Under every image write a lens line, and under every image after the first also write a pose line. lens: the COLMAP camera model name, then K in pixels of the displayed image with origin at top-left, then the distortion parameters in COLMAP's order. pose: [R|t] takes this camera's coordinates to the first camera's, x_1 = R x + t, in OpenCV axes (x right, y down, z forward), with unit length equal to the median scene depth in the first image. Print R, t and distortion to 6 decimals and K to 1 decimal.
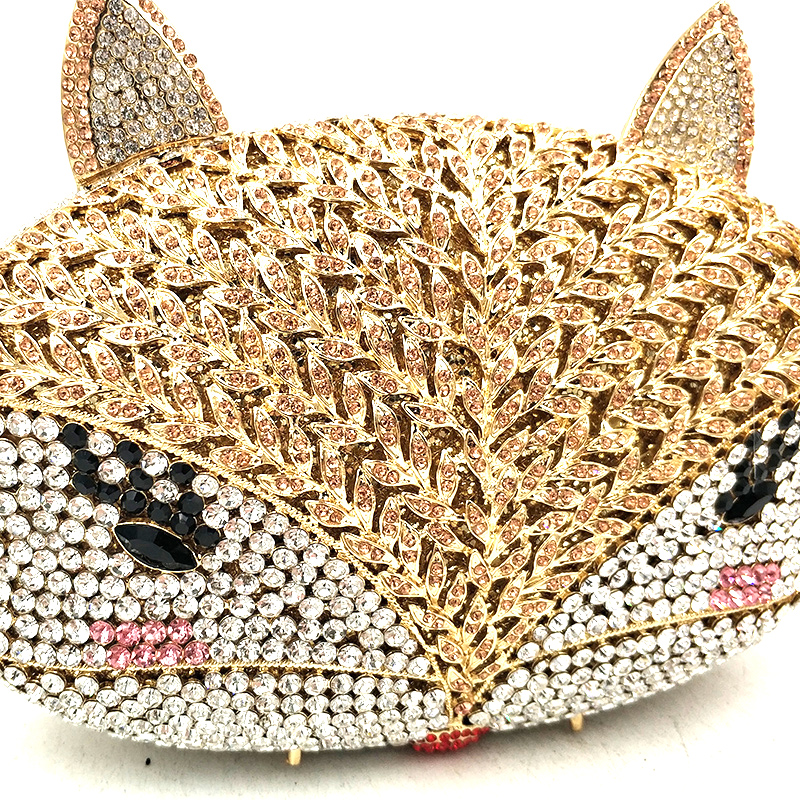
lens RADIAL K [[988.5, 0, 301.3], [0, 988.5, 412.8], [0, 0, 1]] dist [0.015605, -0.294617]
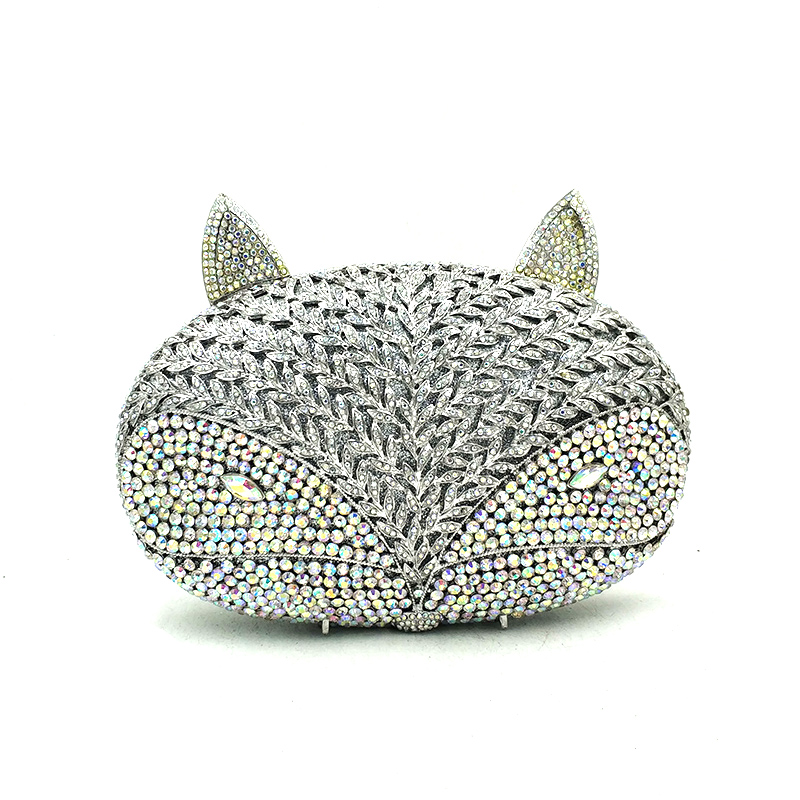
lens RADIAL K [[979.3, 0, 337.6], [0, 979.3, 369.7], [0, 0, 1]] dist [-0.005760, -0.018264]
pose [[0.988180, -0.013698, -0.152684, 0.326824], [-0.013616, 0.984220, -0.176424, 0.242434], [0.152691, 0.176417, 0.972400, -0.858405]]
